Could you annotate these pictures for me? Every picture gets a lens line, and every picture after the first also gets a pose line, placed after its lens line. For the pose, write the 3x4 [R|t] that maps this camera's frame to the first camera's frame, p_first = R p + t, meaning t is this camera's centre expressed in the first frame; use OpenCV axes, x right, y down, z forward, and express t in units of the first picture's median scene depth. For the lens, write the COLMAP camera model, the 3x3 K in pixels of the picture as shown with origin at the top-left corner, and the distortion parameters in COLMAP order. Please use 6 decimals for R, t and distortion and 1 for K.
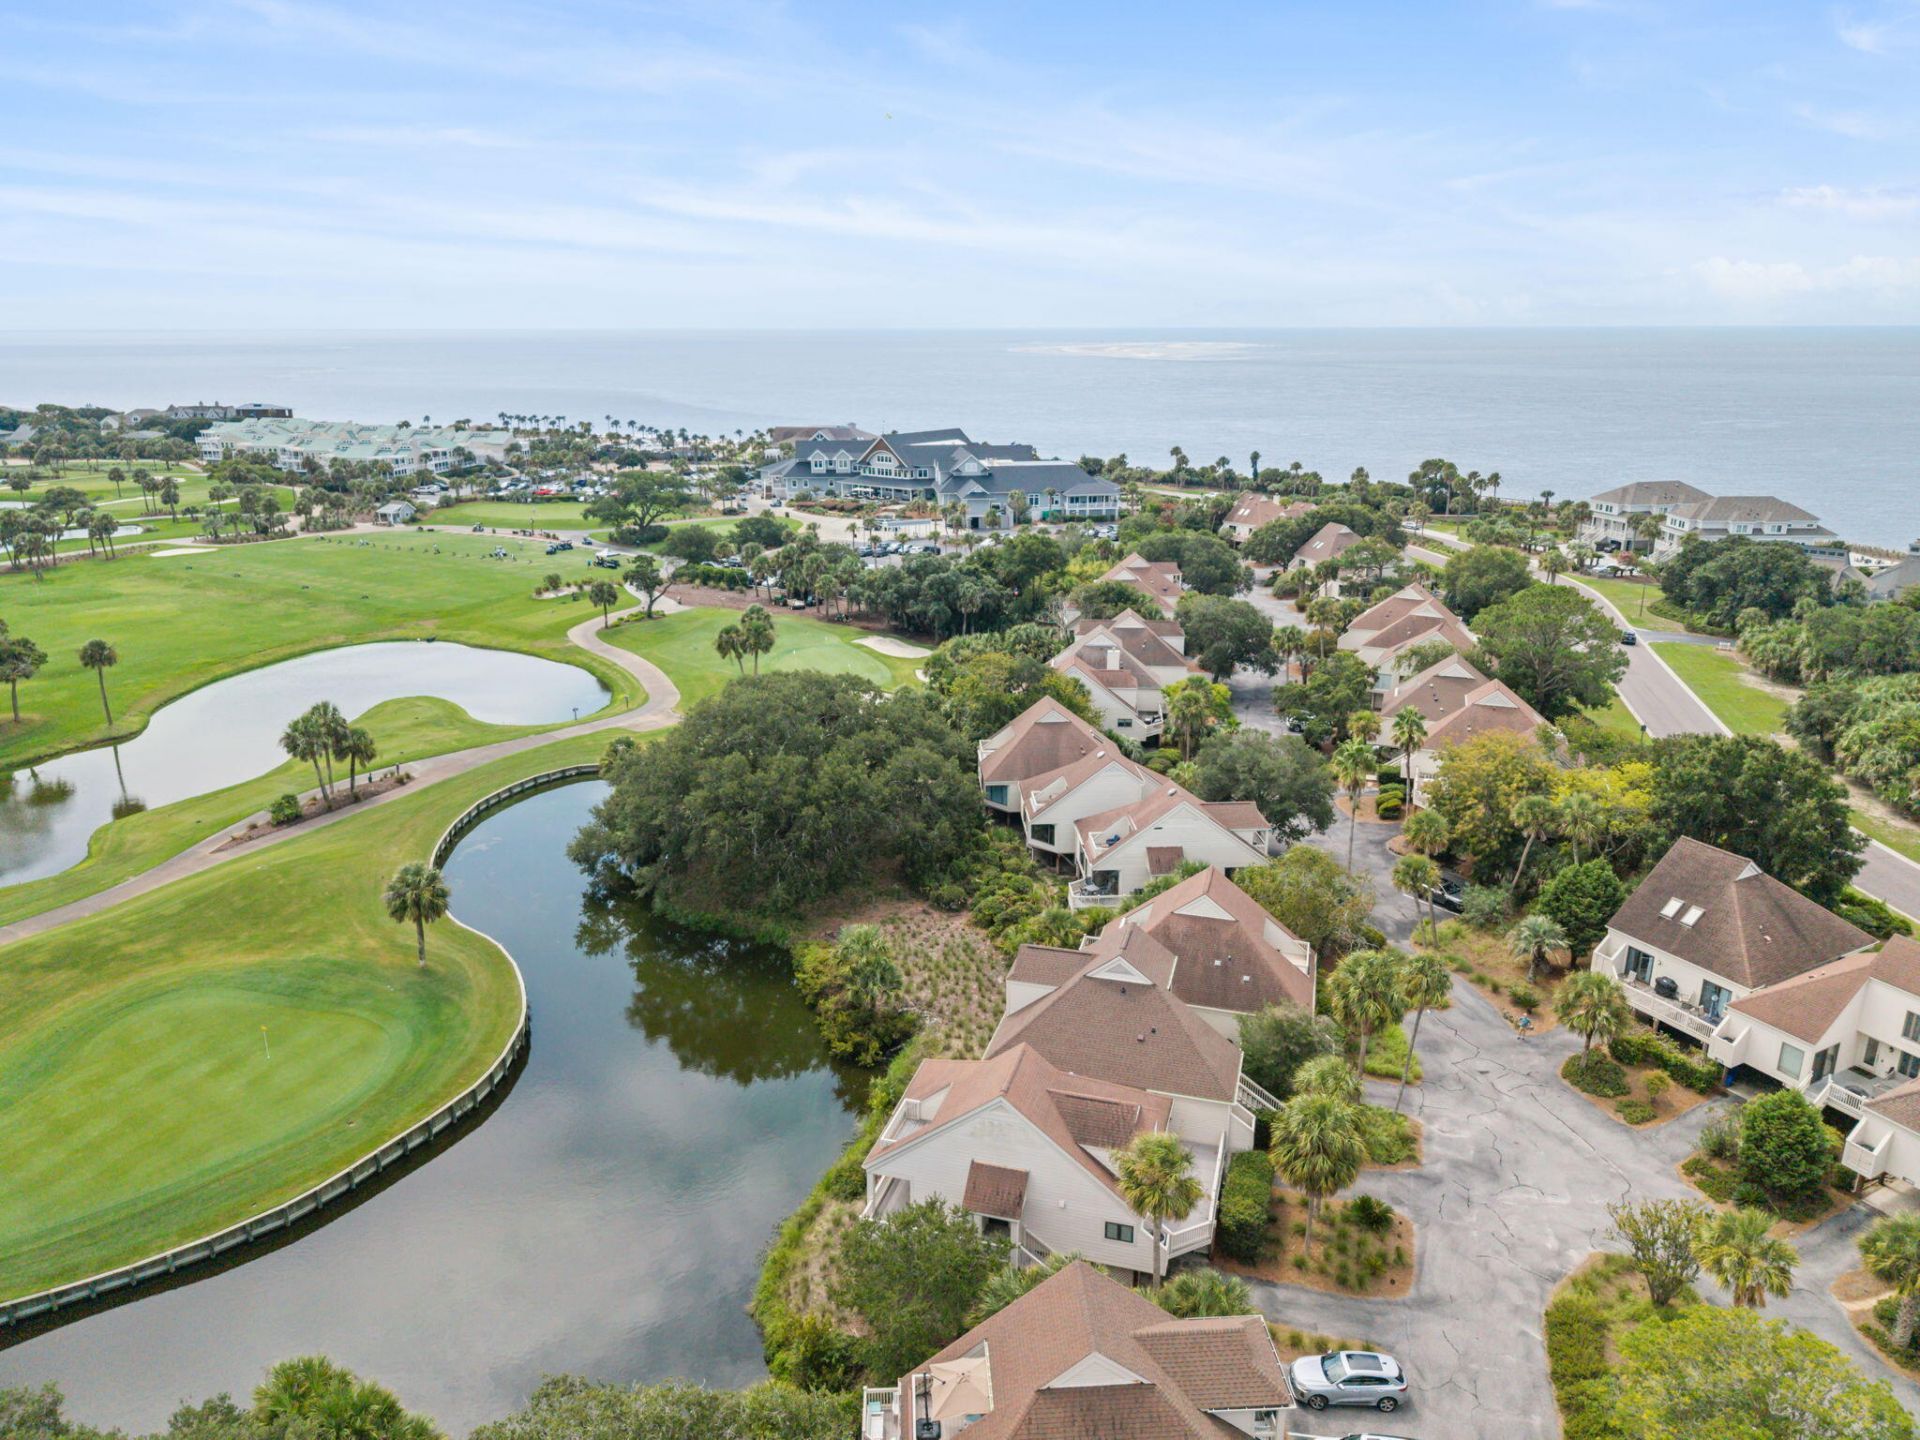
lens RADIAL K [[1299.8, 0, 968.3], [0, 1299.8, 715.7], [0, 0, 1]] dist [0.049919, -0.045258]
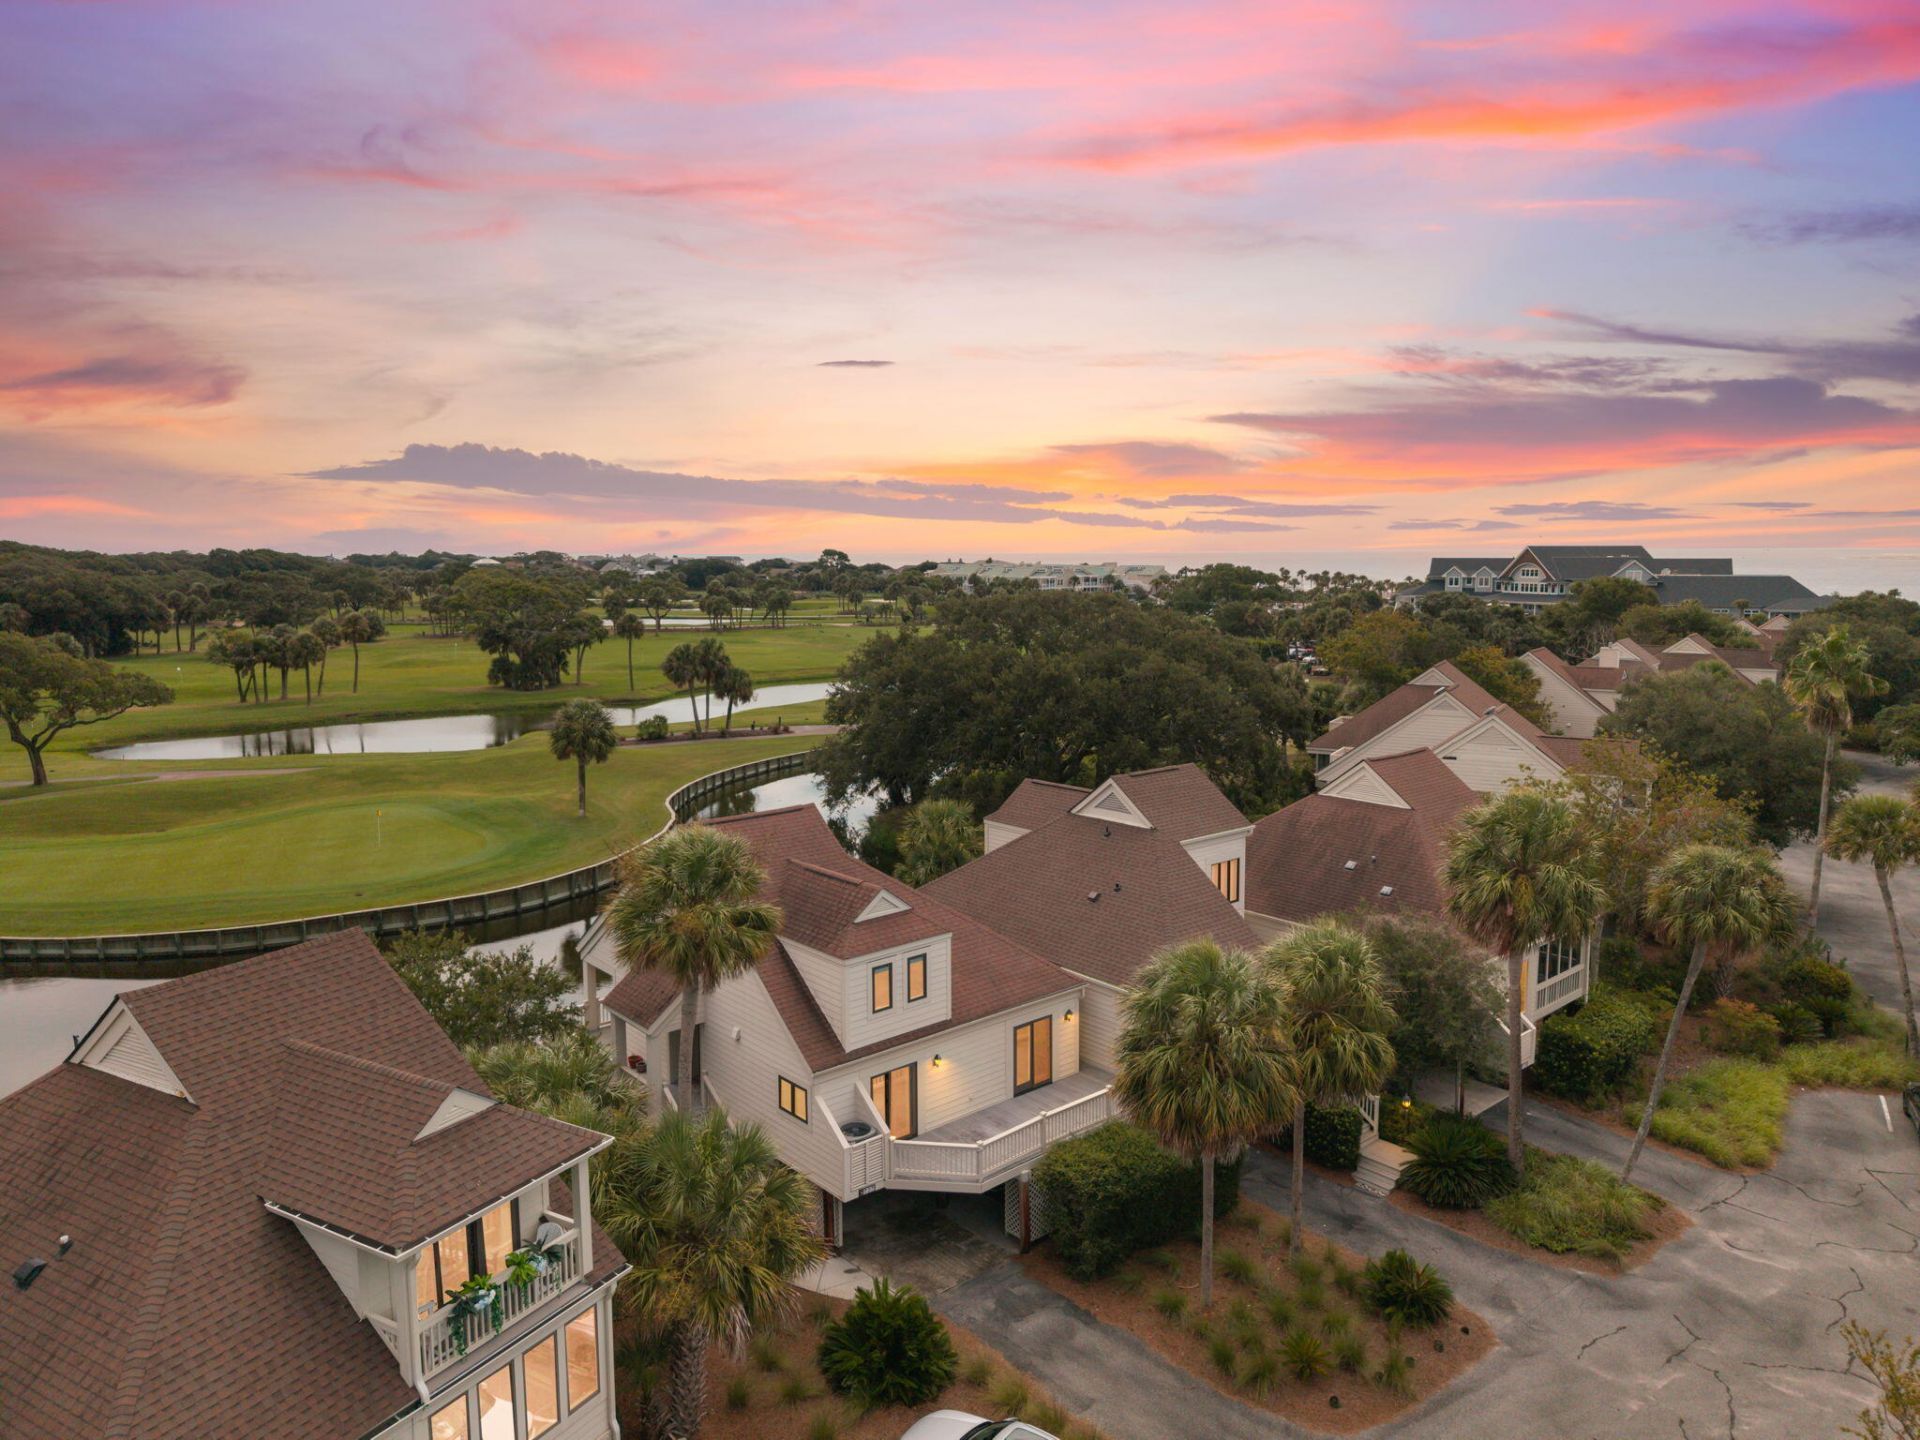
lens RADIAL K [[1299.8, 0, 968.3], [0, 1299.8, 715.7], [0, 0, 1]] dist [0.049919, -0.045258]
pose [[0.839842, 0.065847, -0.538822, 0.329056], [-0.156837, 0.979717, -0.124729, 0.206477], [0.519680, 0.189260, 0.833135, 0.386630]]
